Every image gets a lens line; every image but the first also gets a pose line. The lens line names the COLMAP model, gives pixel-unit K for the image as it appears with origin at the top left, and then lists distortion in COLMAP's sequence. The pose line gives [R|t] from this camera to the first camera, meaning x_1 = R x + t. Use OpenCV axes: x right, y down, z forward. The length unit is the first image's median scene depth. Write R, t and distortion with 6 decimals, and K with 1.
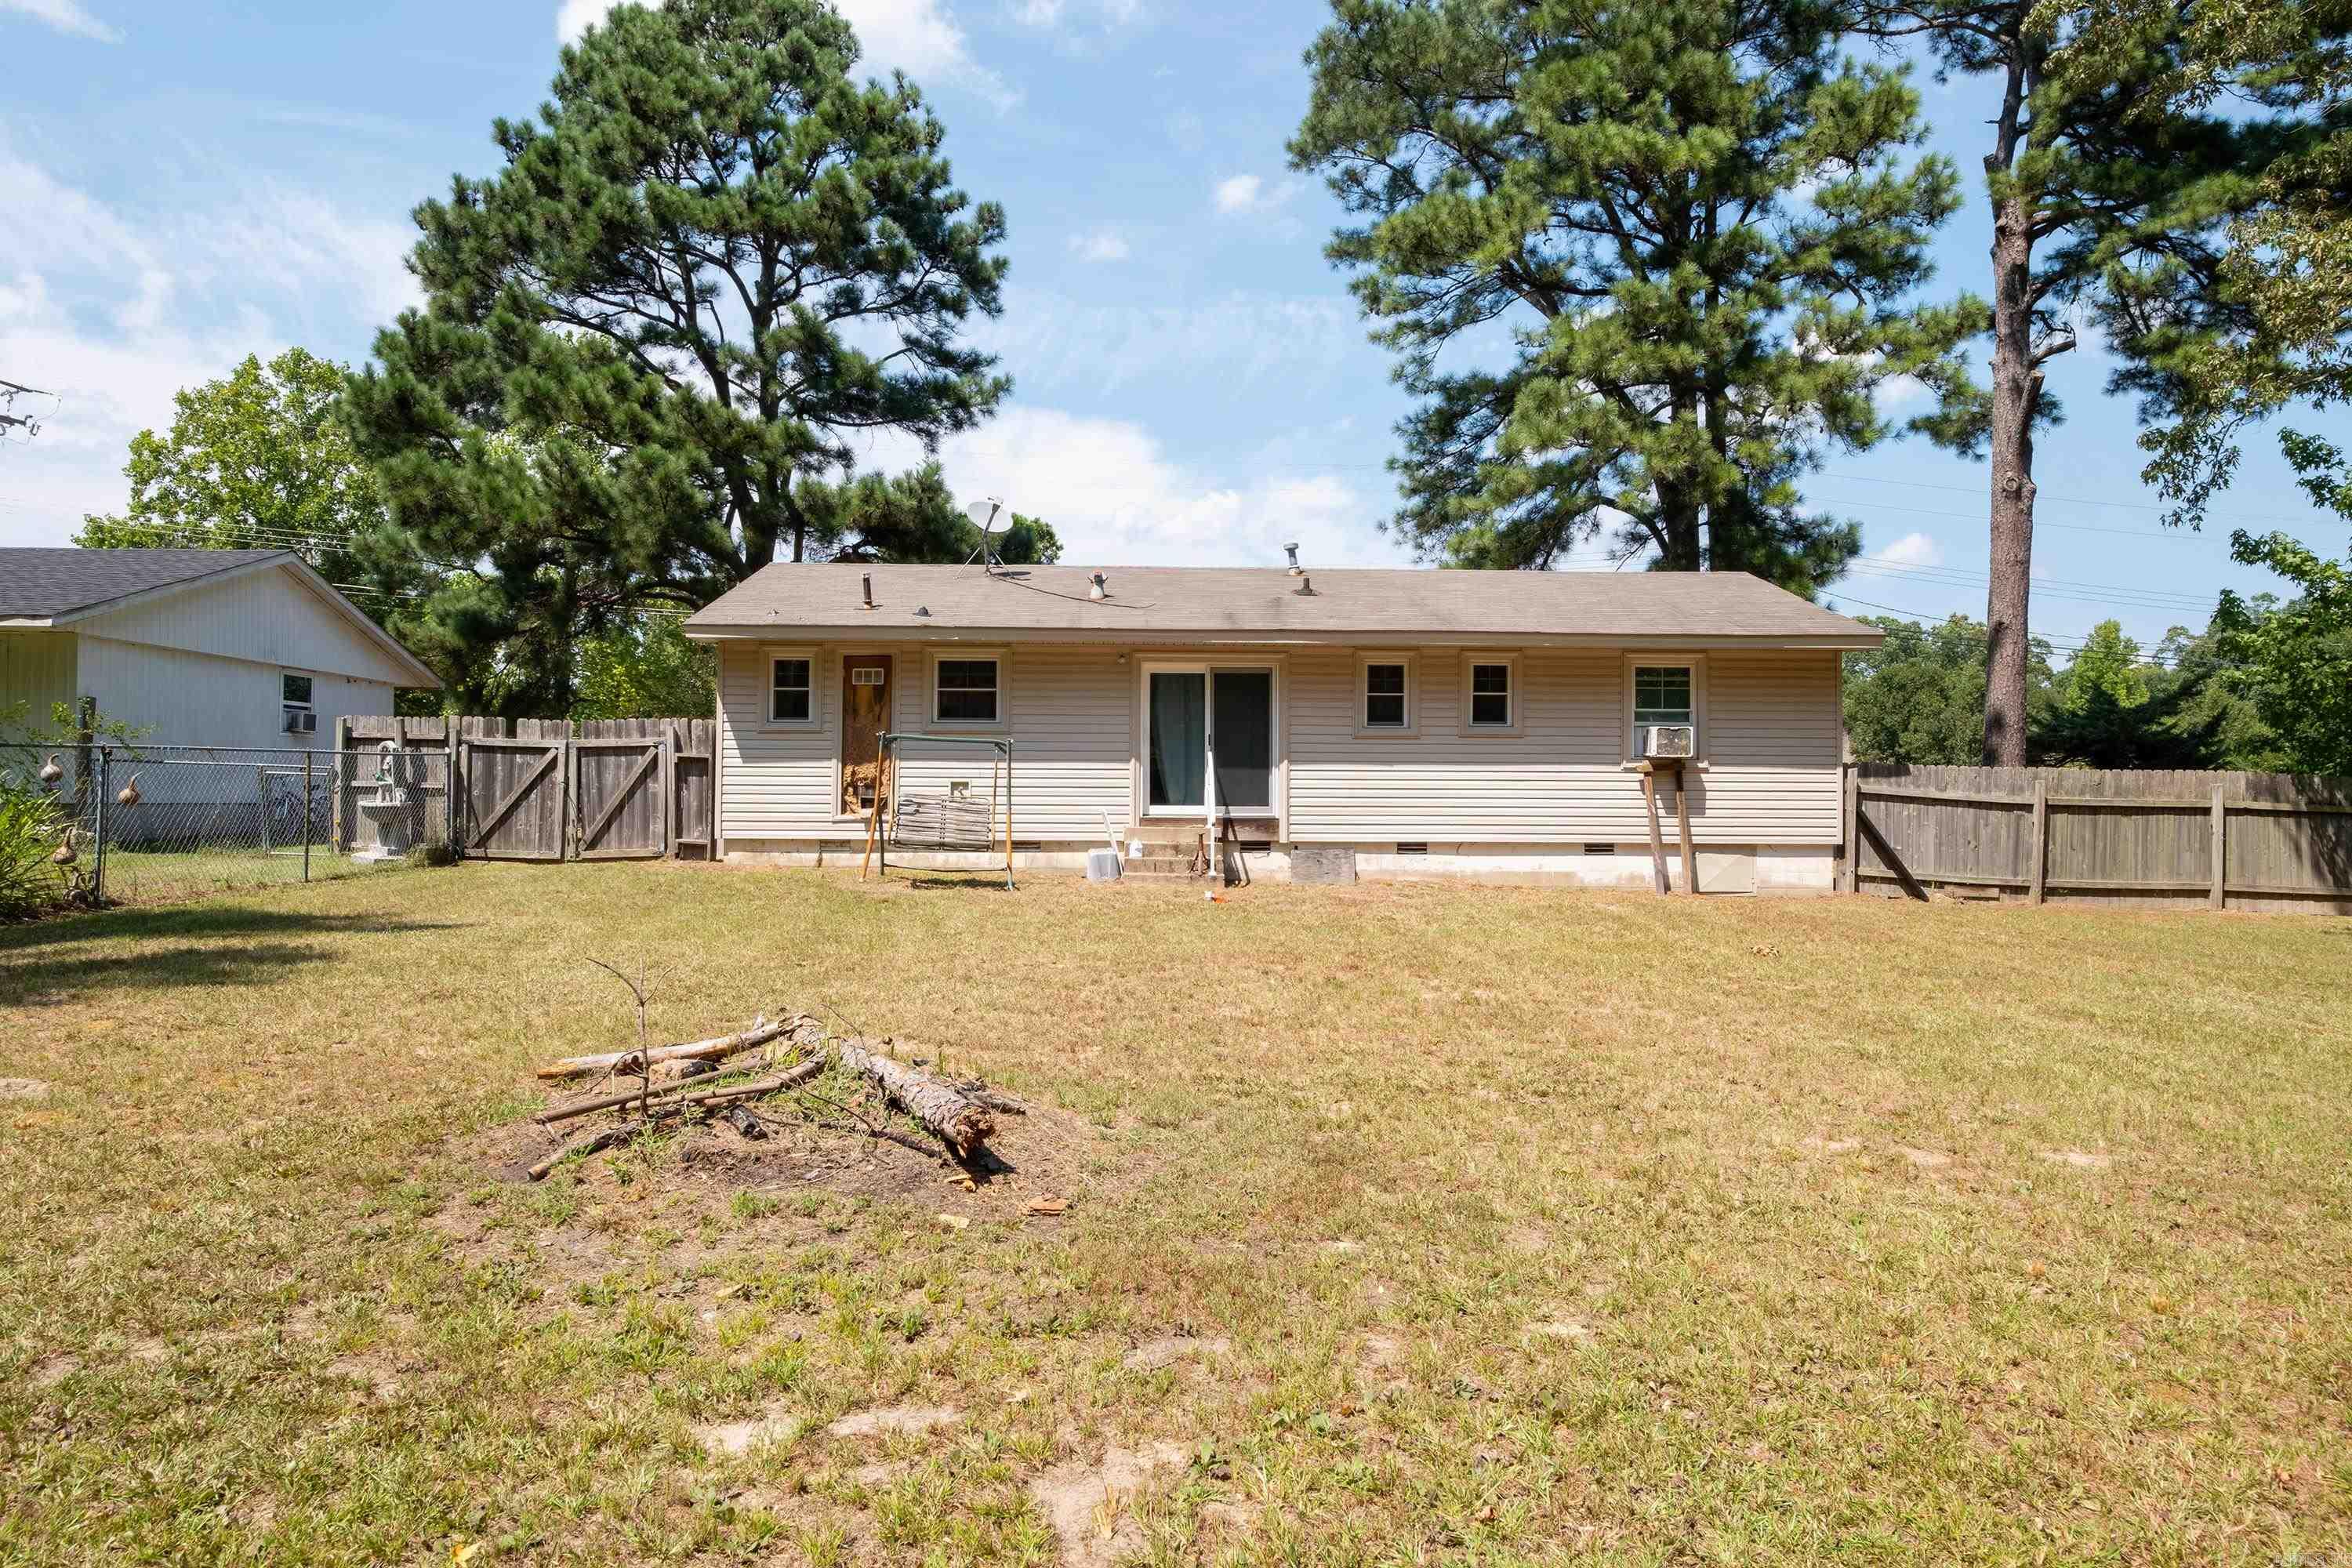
lens RADIAL K [[1454.0, 0, 1176.7], [0, 1454.0, 774.0], [0, 0, 1]] dist [-0.007347, -0.001095]
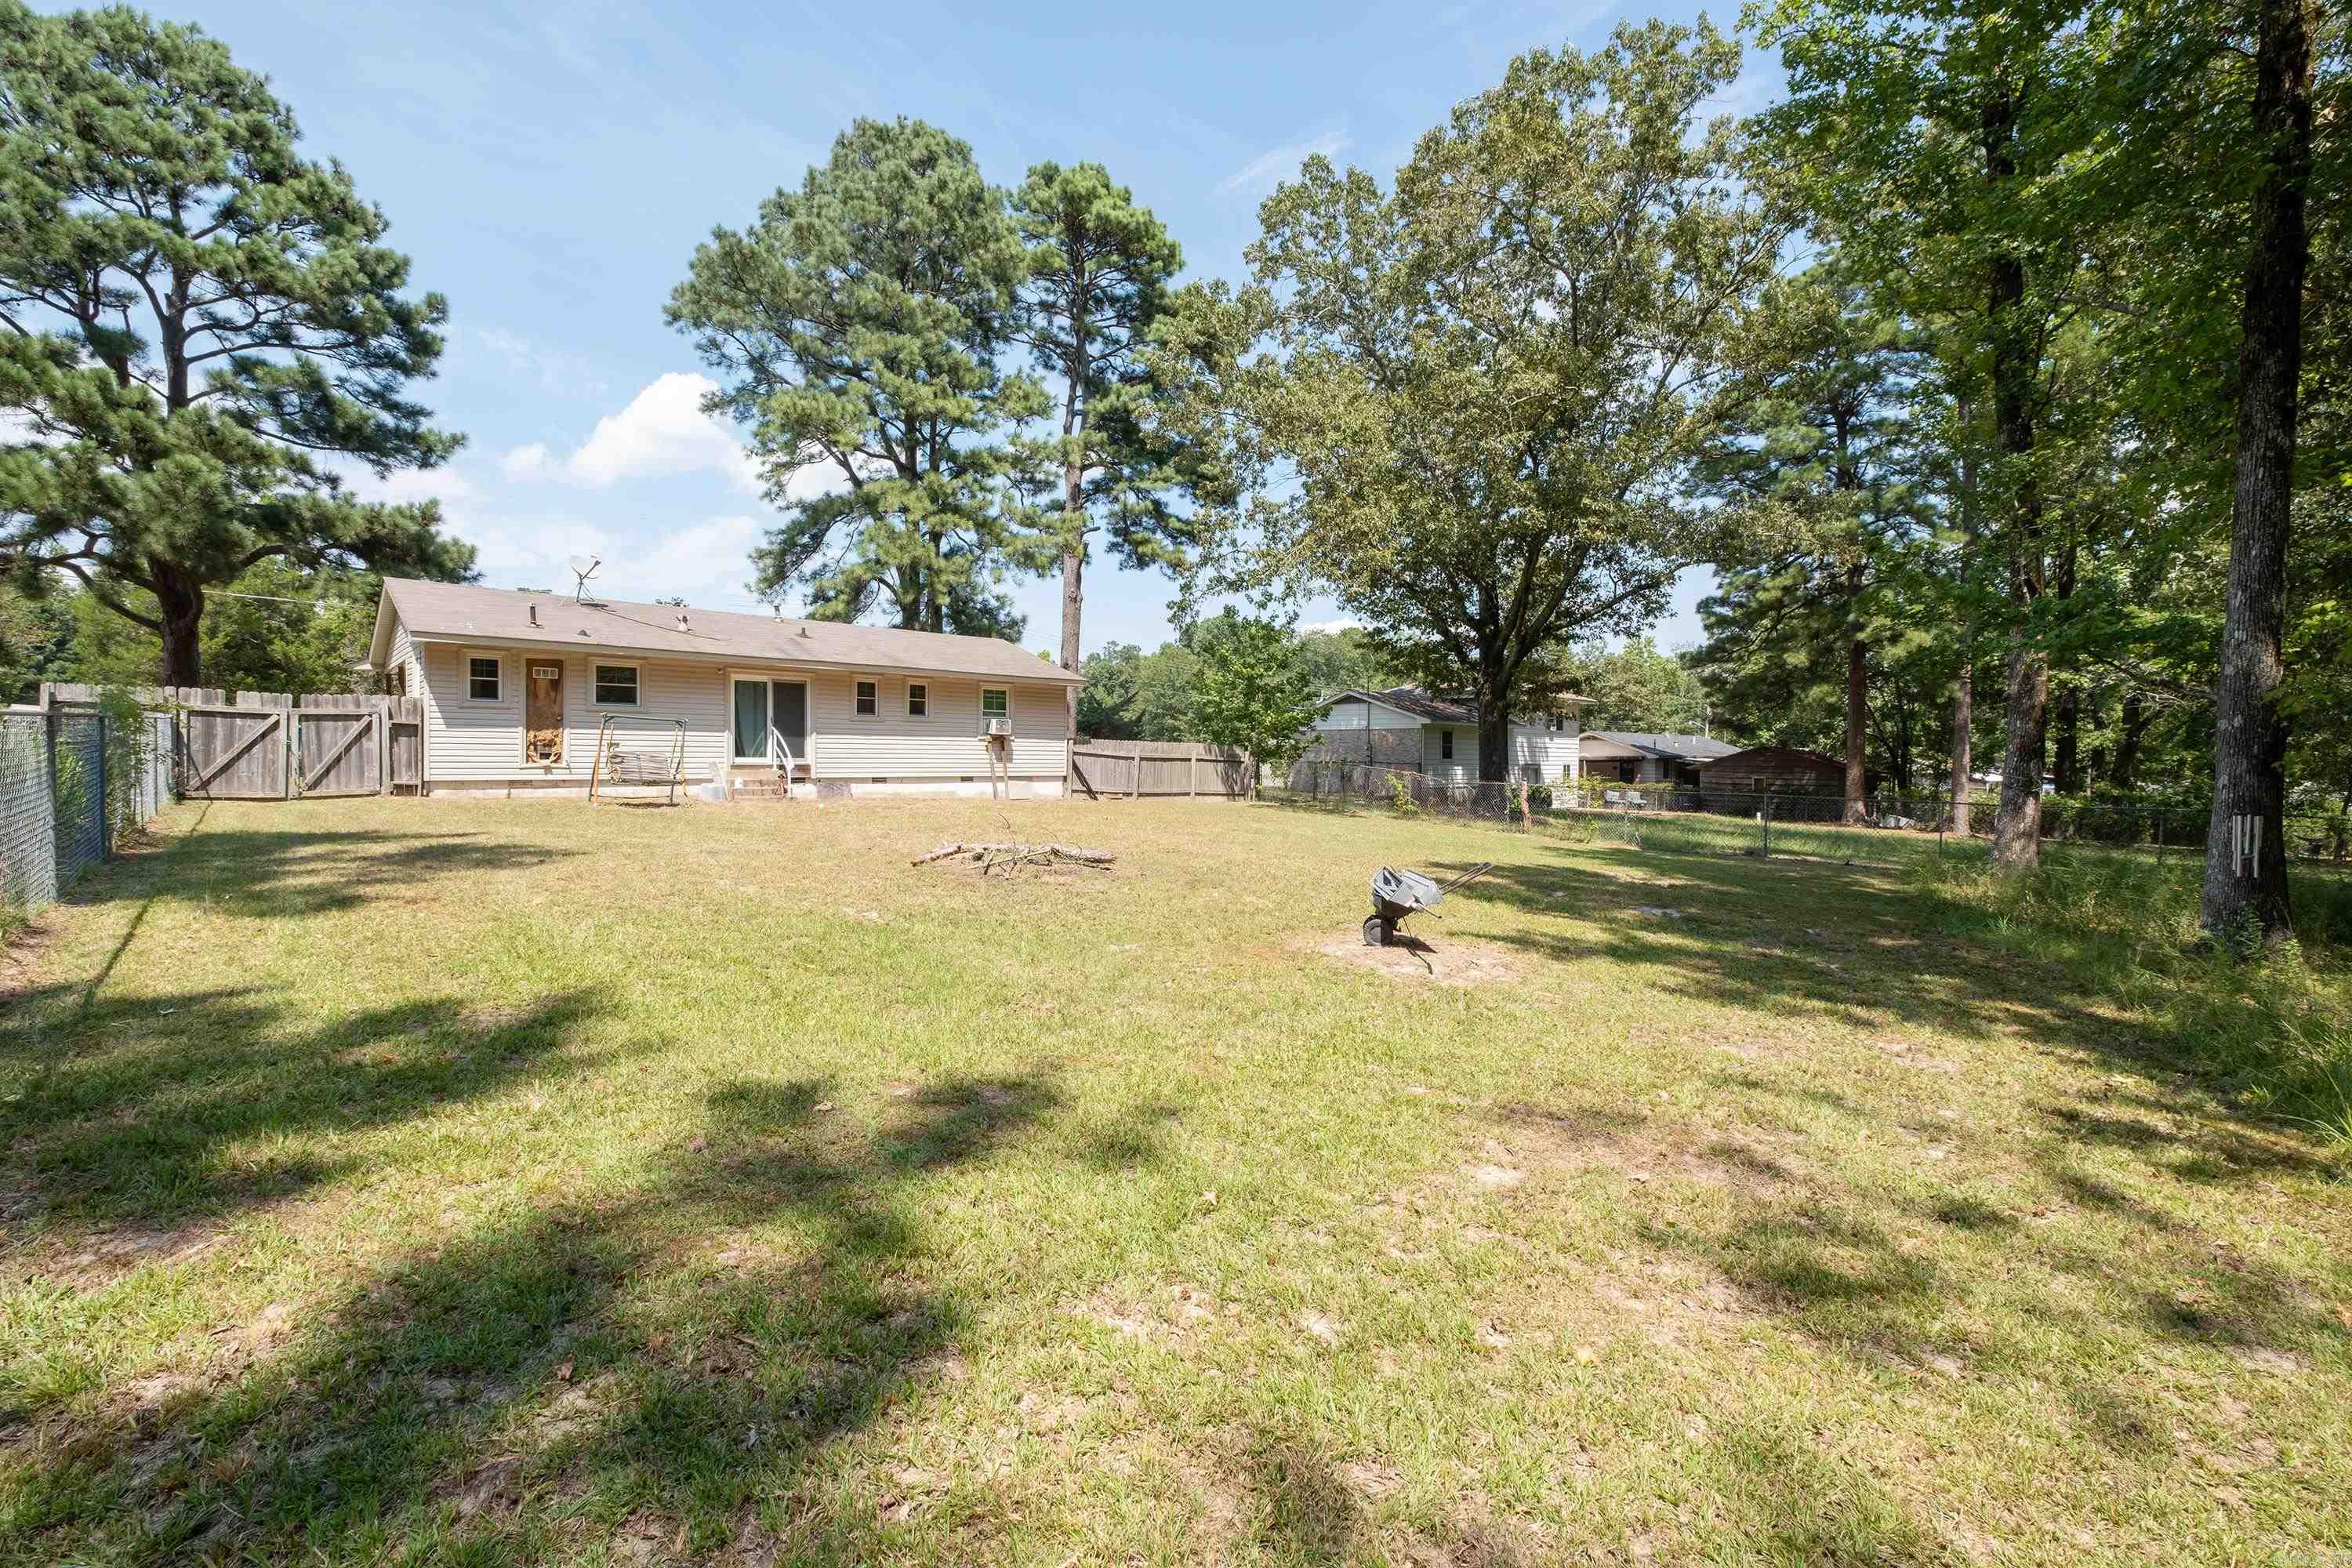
lens RADIAL K [[992.6, 0, 1189.0], [0, 992.6, 772.1], [0, 0, 1]] dist [-0.013555, 0.000216]
pose [[0.739435, -0.009232, 0.673165, -0.407370], [-0.018778, 0.999234, 0.034329, -0.011295], [-0.672966, -0.038025, 0.738695, -0.221759]]
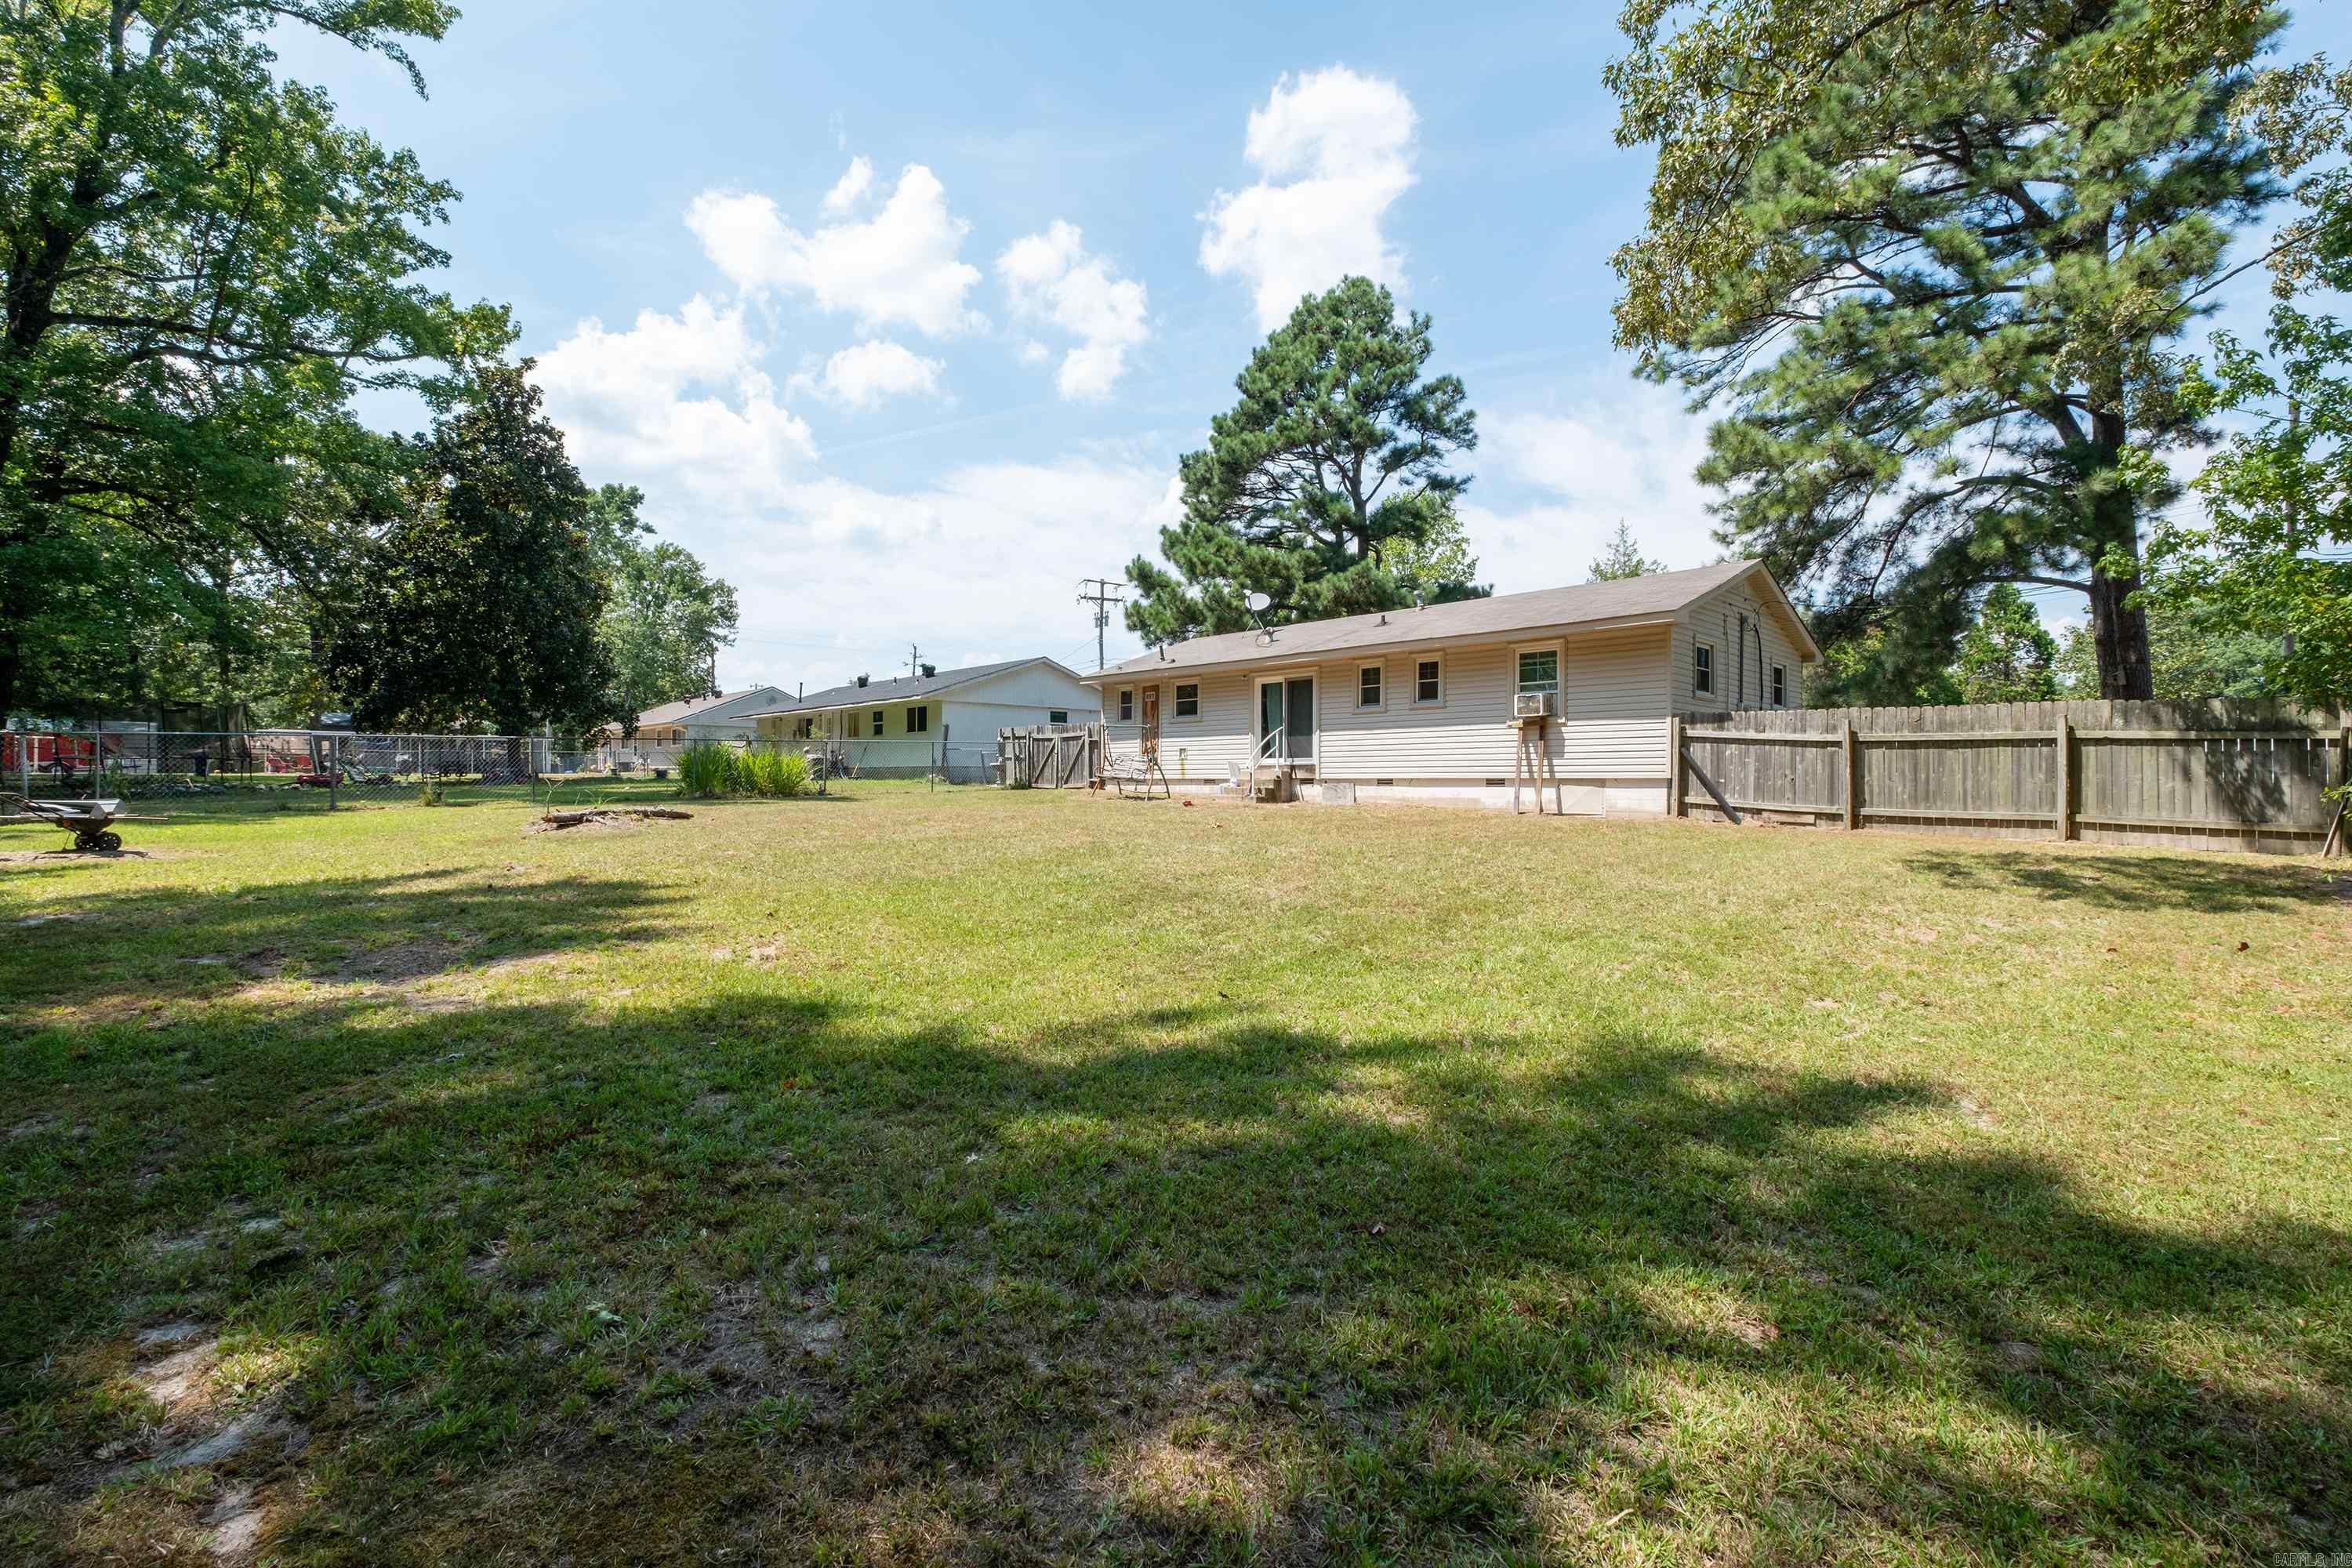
lens RADIAL K [[1014.1, 0, 1180.9], [0, 1014.1, 780.7], [0, 0, 1]] dist [0.001917, 0.000079]
pose [[0.681543, -0.005055, -0.731761, 0.817037], [0.029061, 0.999374, 0.020163, 0.020591], [0.731201, -0.035007, 0.681263, 0.086065]]
